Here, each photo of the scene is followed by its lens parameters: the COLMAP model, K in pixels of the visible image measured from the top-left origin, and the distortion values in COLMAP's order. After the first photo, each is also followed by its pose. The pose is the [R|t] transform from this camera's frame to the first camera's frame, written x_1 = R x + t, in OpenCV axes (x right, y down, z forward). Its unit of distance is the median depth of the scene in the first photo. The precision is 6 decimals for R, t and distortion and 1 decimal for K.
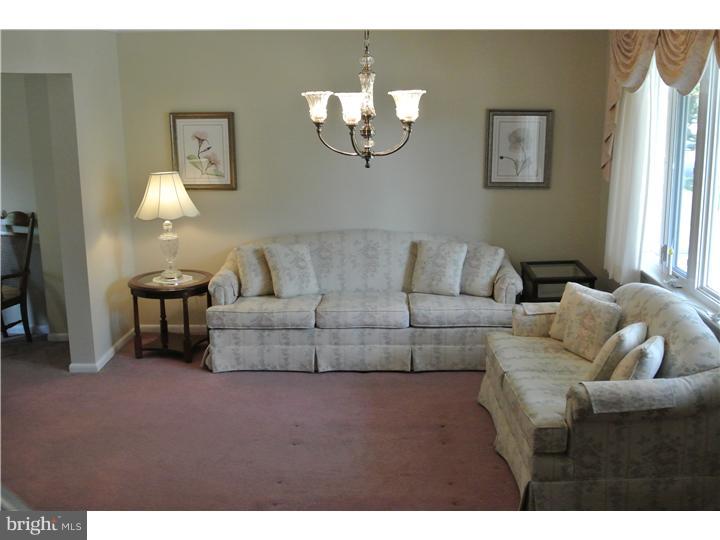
lens RADIAL K [[834.0, 0, 360.0], [0, 834.0, 270.0], [0, 0, 1]] dist [-0.007466, -0.001238]
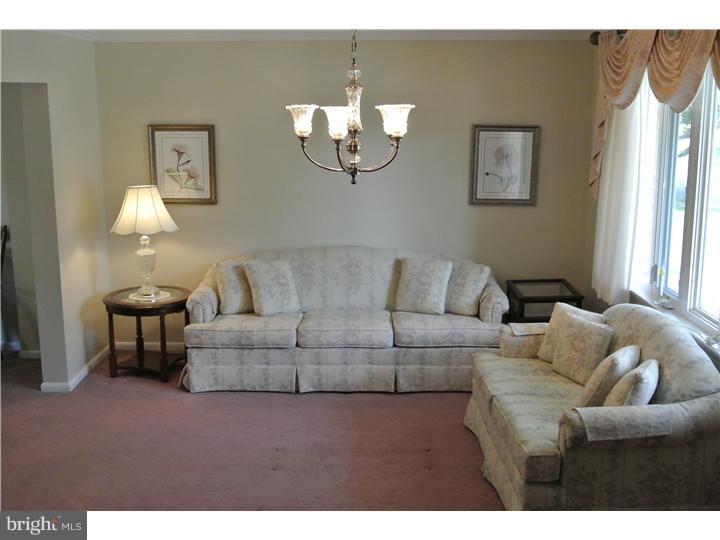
lens RADIAL K [[834.0, 0, 360.0], [0, 834.0, 270.0], [0, 0, 1]] dist [-0.007466, -0.001238]
pose [[0.999638, 0.006413, 0.026143, -0.005748], [-0.005989, 0.999850, -0.016265, -0.005100], [-0.026243, 0.016103, 0.999526, 0.025095]]
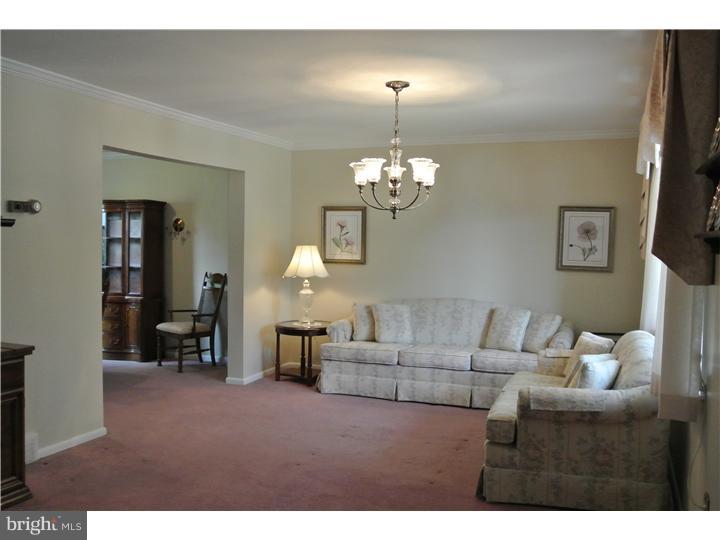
lens RADIAL K [[674.8, 0, 360.0], [0, 674.8, 270.0], [0, 0, 1]] dist [-0.006392, 0.001232]
pose [[0.948433, 0.042905, -0.314059, 0.209258], [-0.095240, 0.983588, -0.153244, 0.089843], [0.302330, 0.175252, 0.936954, -0.011487]]
